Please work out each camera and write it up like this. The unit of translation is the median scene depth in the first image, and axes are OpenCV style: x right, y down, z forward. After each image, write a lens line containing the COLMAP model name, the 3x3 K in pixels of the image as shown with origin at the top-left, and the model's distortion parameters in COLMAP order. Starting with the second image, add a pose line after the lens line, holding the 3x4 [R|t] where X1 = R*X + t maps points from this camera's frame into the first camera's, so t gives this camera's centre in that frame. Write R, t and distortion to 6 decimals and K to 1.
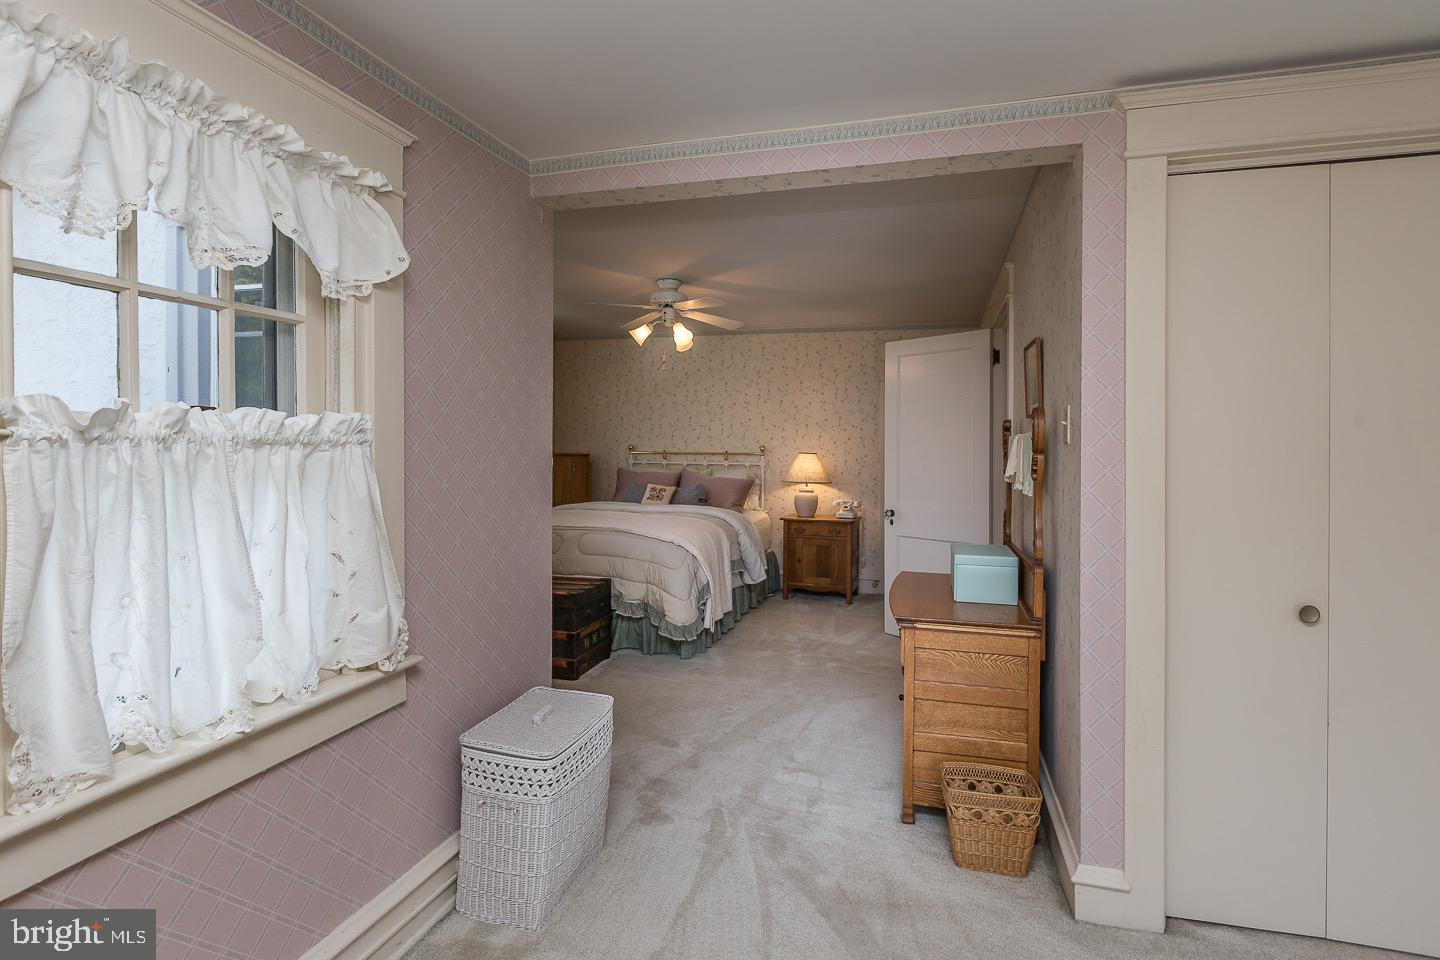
lens RADIAL K [[647.3, 0, 765.7], [0, 647.3, 446.9], [0, 0, 1]] dist [0.003081, -0.000452]
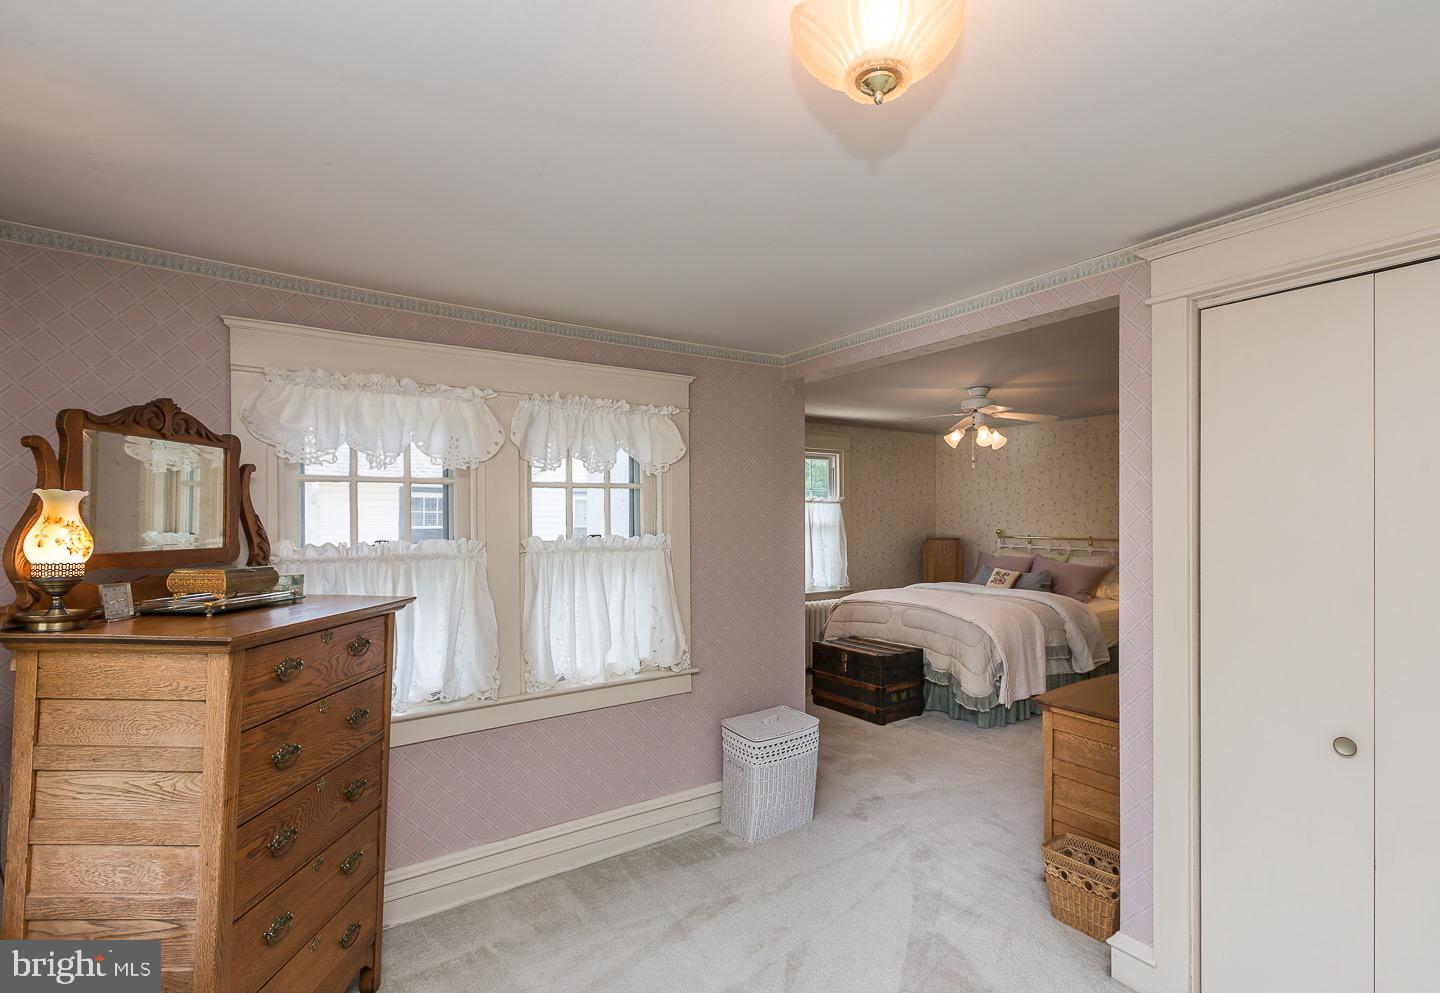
lens RADIAL K [[686.4, 0, 791.9], [0, 686.4, 511.0], [0, 0, 1]] dist [0.001951, 0.000594]
pose [[0.784371, -0.010879, -0.620196, 0.359459], [0.005298, 0.999927, -0.010839, -0.036647], [0.620269, 0.005216, 0.784372, -0.135980]]
